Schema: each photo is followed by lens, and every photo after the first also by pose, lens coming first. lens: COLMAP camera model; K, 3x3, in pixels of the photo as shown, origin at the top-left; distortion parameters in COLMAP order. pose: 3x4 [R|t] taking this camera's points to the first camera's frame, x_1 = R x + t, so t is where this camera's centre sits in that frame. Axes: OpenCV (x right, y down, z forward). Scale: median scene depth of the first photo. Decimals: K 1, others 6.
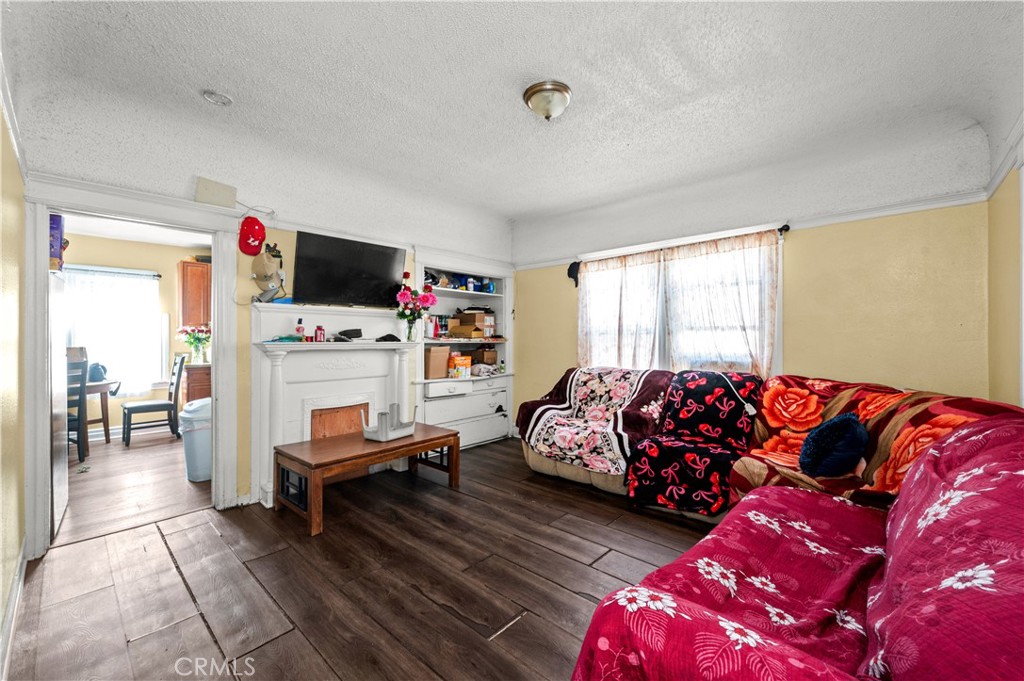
lens RADIAL K [[410.4, 0, 511.5], [0, 410.4, 340.6], [0, 0, 1]] dist [0.000006, 0.000001]
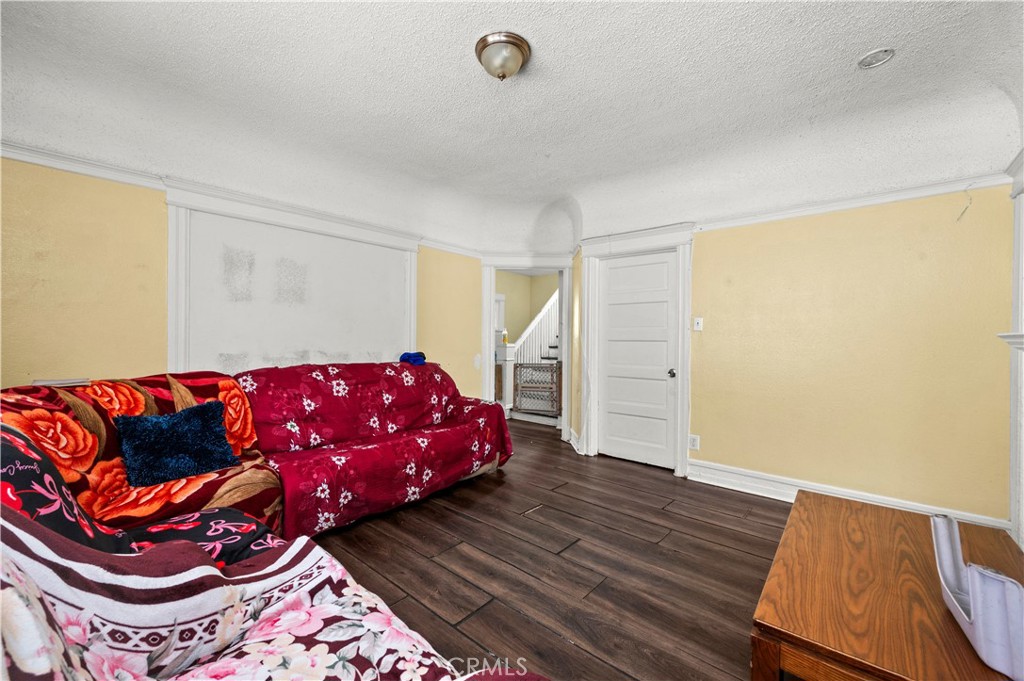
lens RADIAL K [[410.4, 0, 512.0], [0, 410.4, 338.3], [0, 0, 1]] dist [0.000006, 0.000001]
pose [[-0.999457, -0.008920, -0.031707, 0.092794], [-0.009117, 0.999940, 0.006081, 0.013398], [0.031651, 0.006367, -0.999479, 1.872752]]
